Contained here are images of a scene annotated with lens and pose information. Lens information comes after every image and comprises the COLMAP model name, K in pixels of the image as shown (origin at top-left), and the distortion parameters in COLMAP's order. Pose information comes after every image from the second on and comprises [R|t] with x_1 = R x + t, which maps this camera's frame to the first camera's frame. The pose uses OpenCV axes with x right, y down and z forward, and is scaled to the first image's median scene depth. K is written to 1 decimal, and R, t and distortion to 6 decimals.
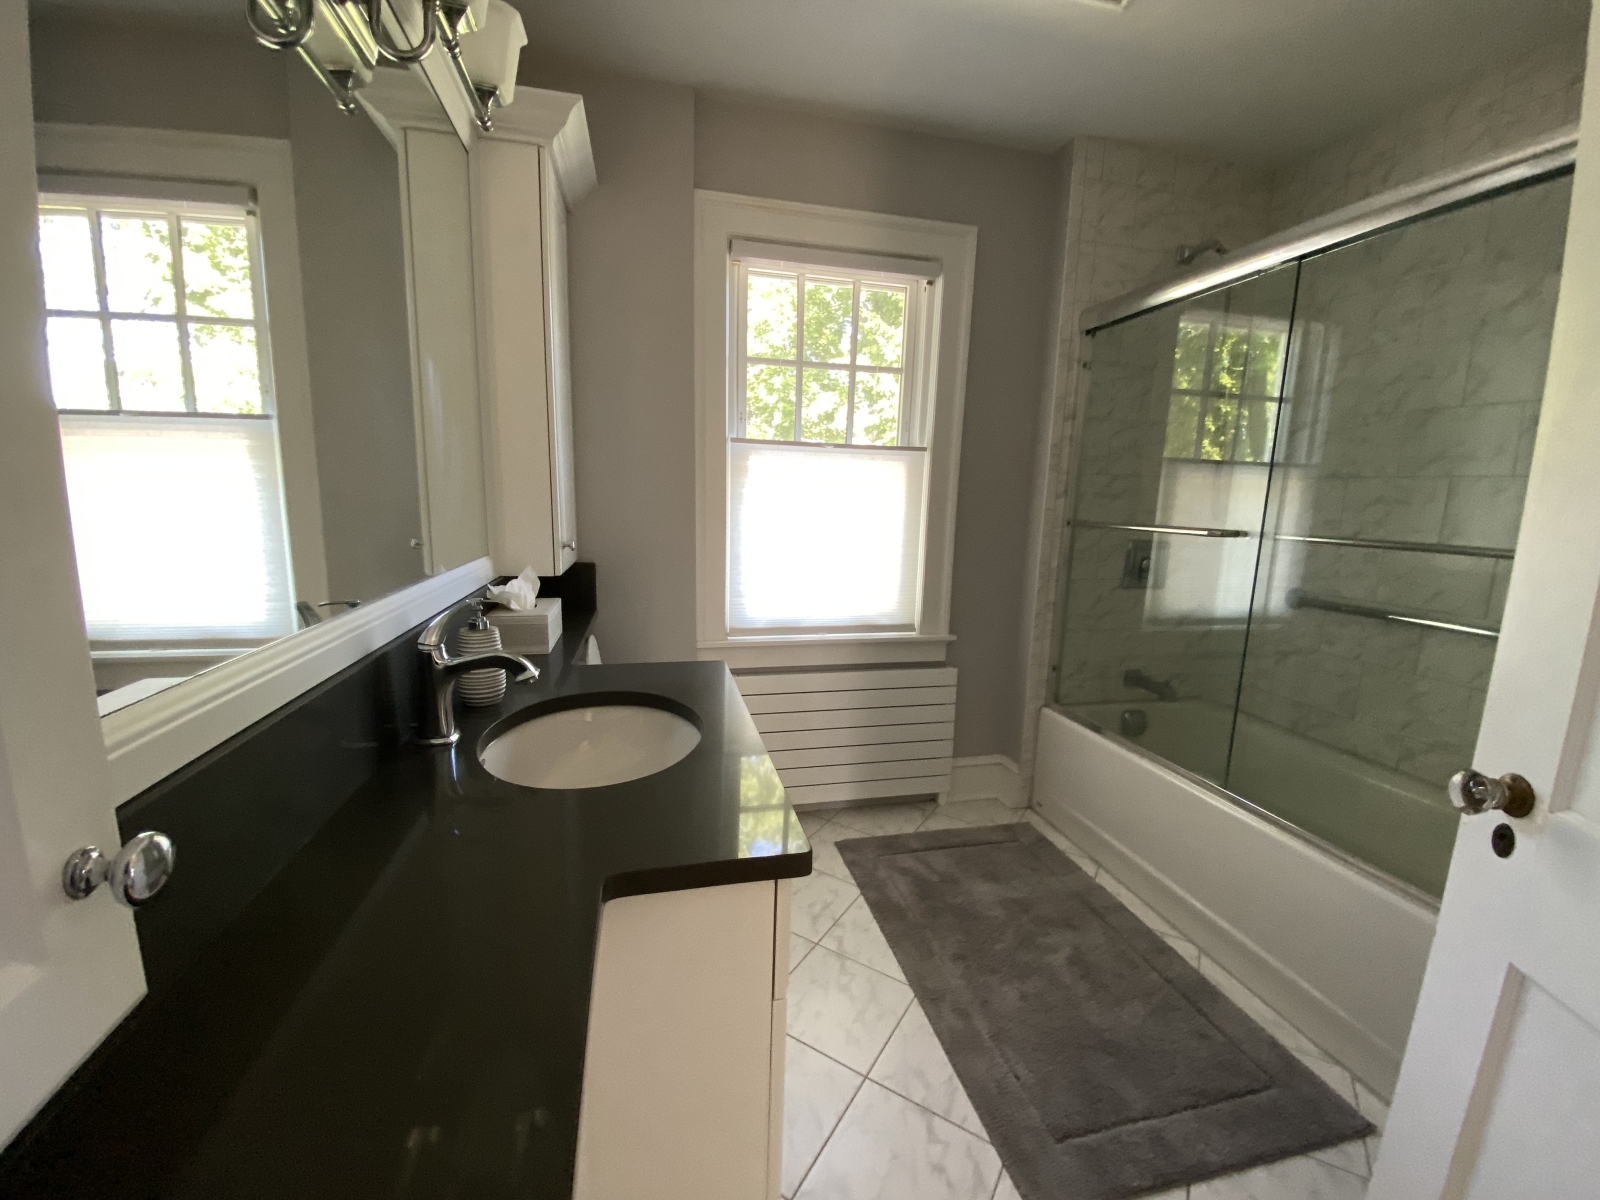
lens RADIAL K [[655.1, 0, 792.2], [0, 655.1, 604.9], [0, 0, 1]] dist [0.035246, -0.026531]
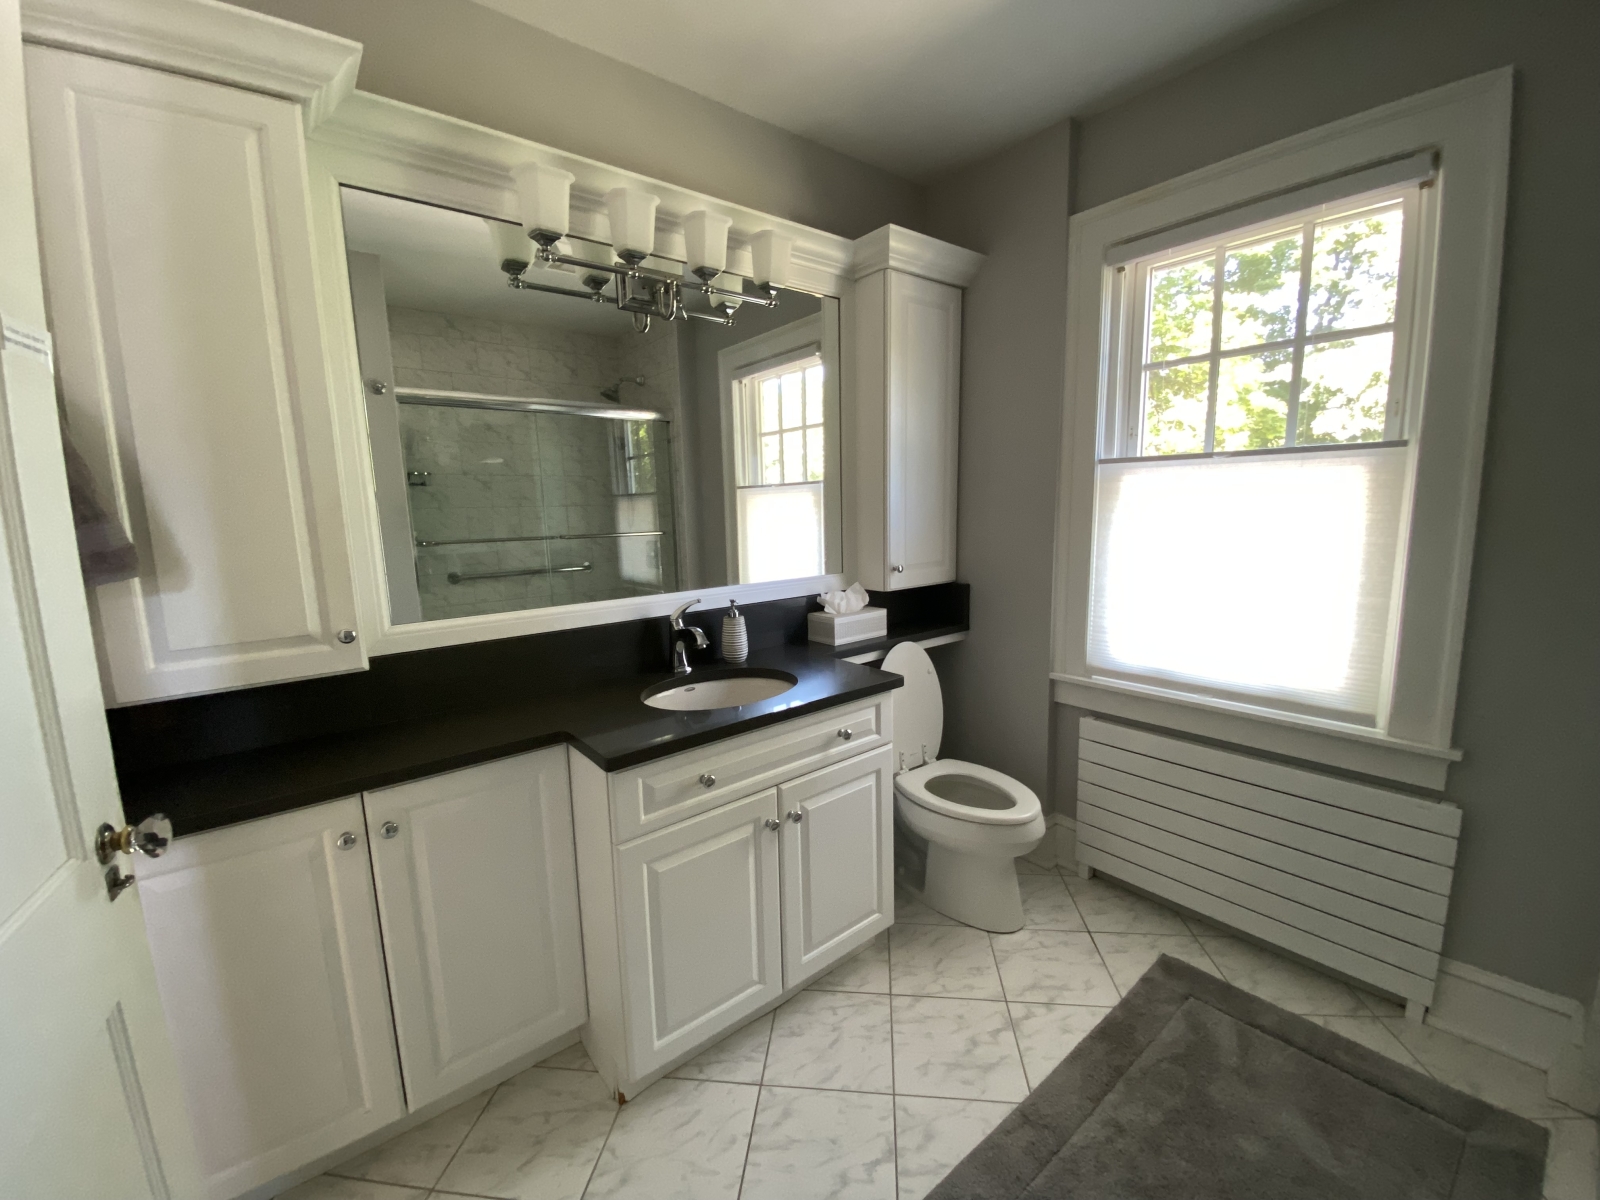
lens RADIAL K [[655.1, 0, 792.2], [0, 655.1, 604.9], [0, 0, 1]] dist [0.035246, -0.026531]
pose [[0.426623, 0.100005, -0.898884, 0.555707], [-0.116627, 0.991653, 0.054973, -0.051270], [0.896878, 0.081382, 0.434725, 0.214586]]
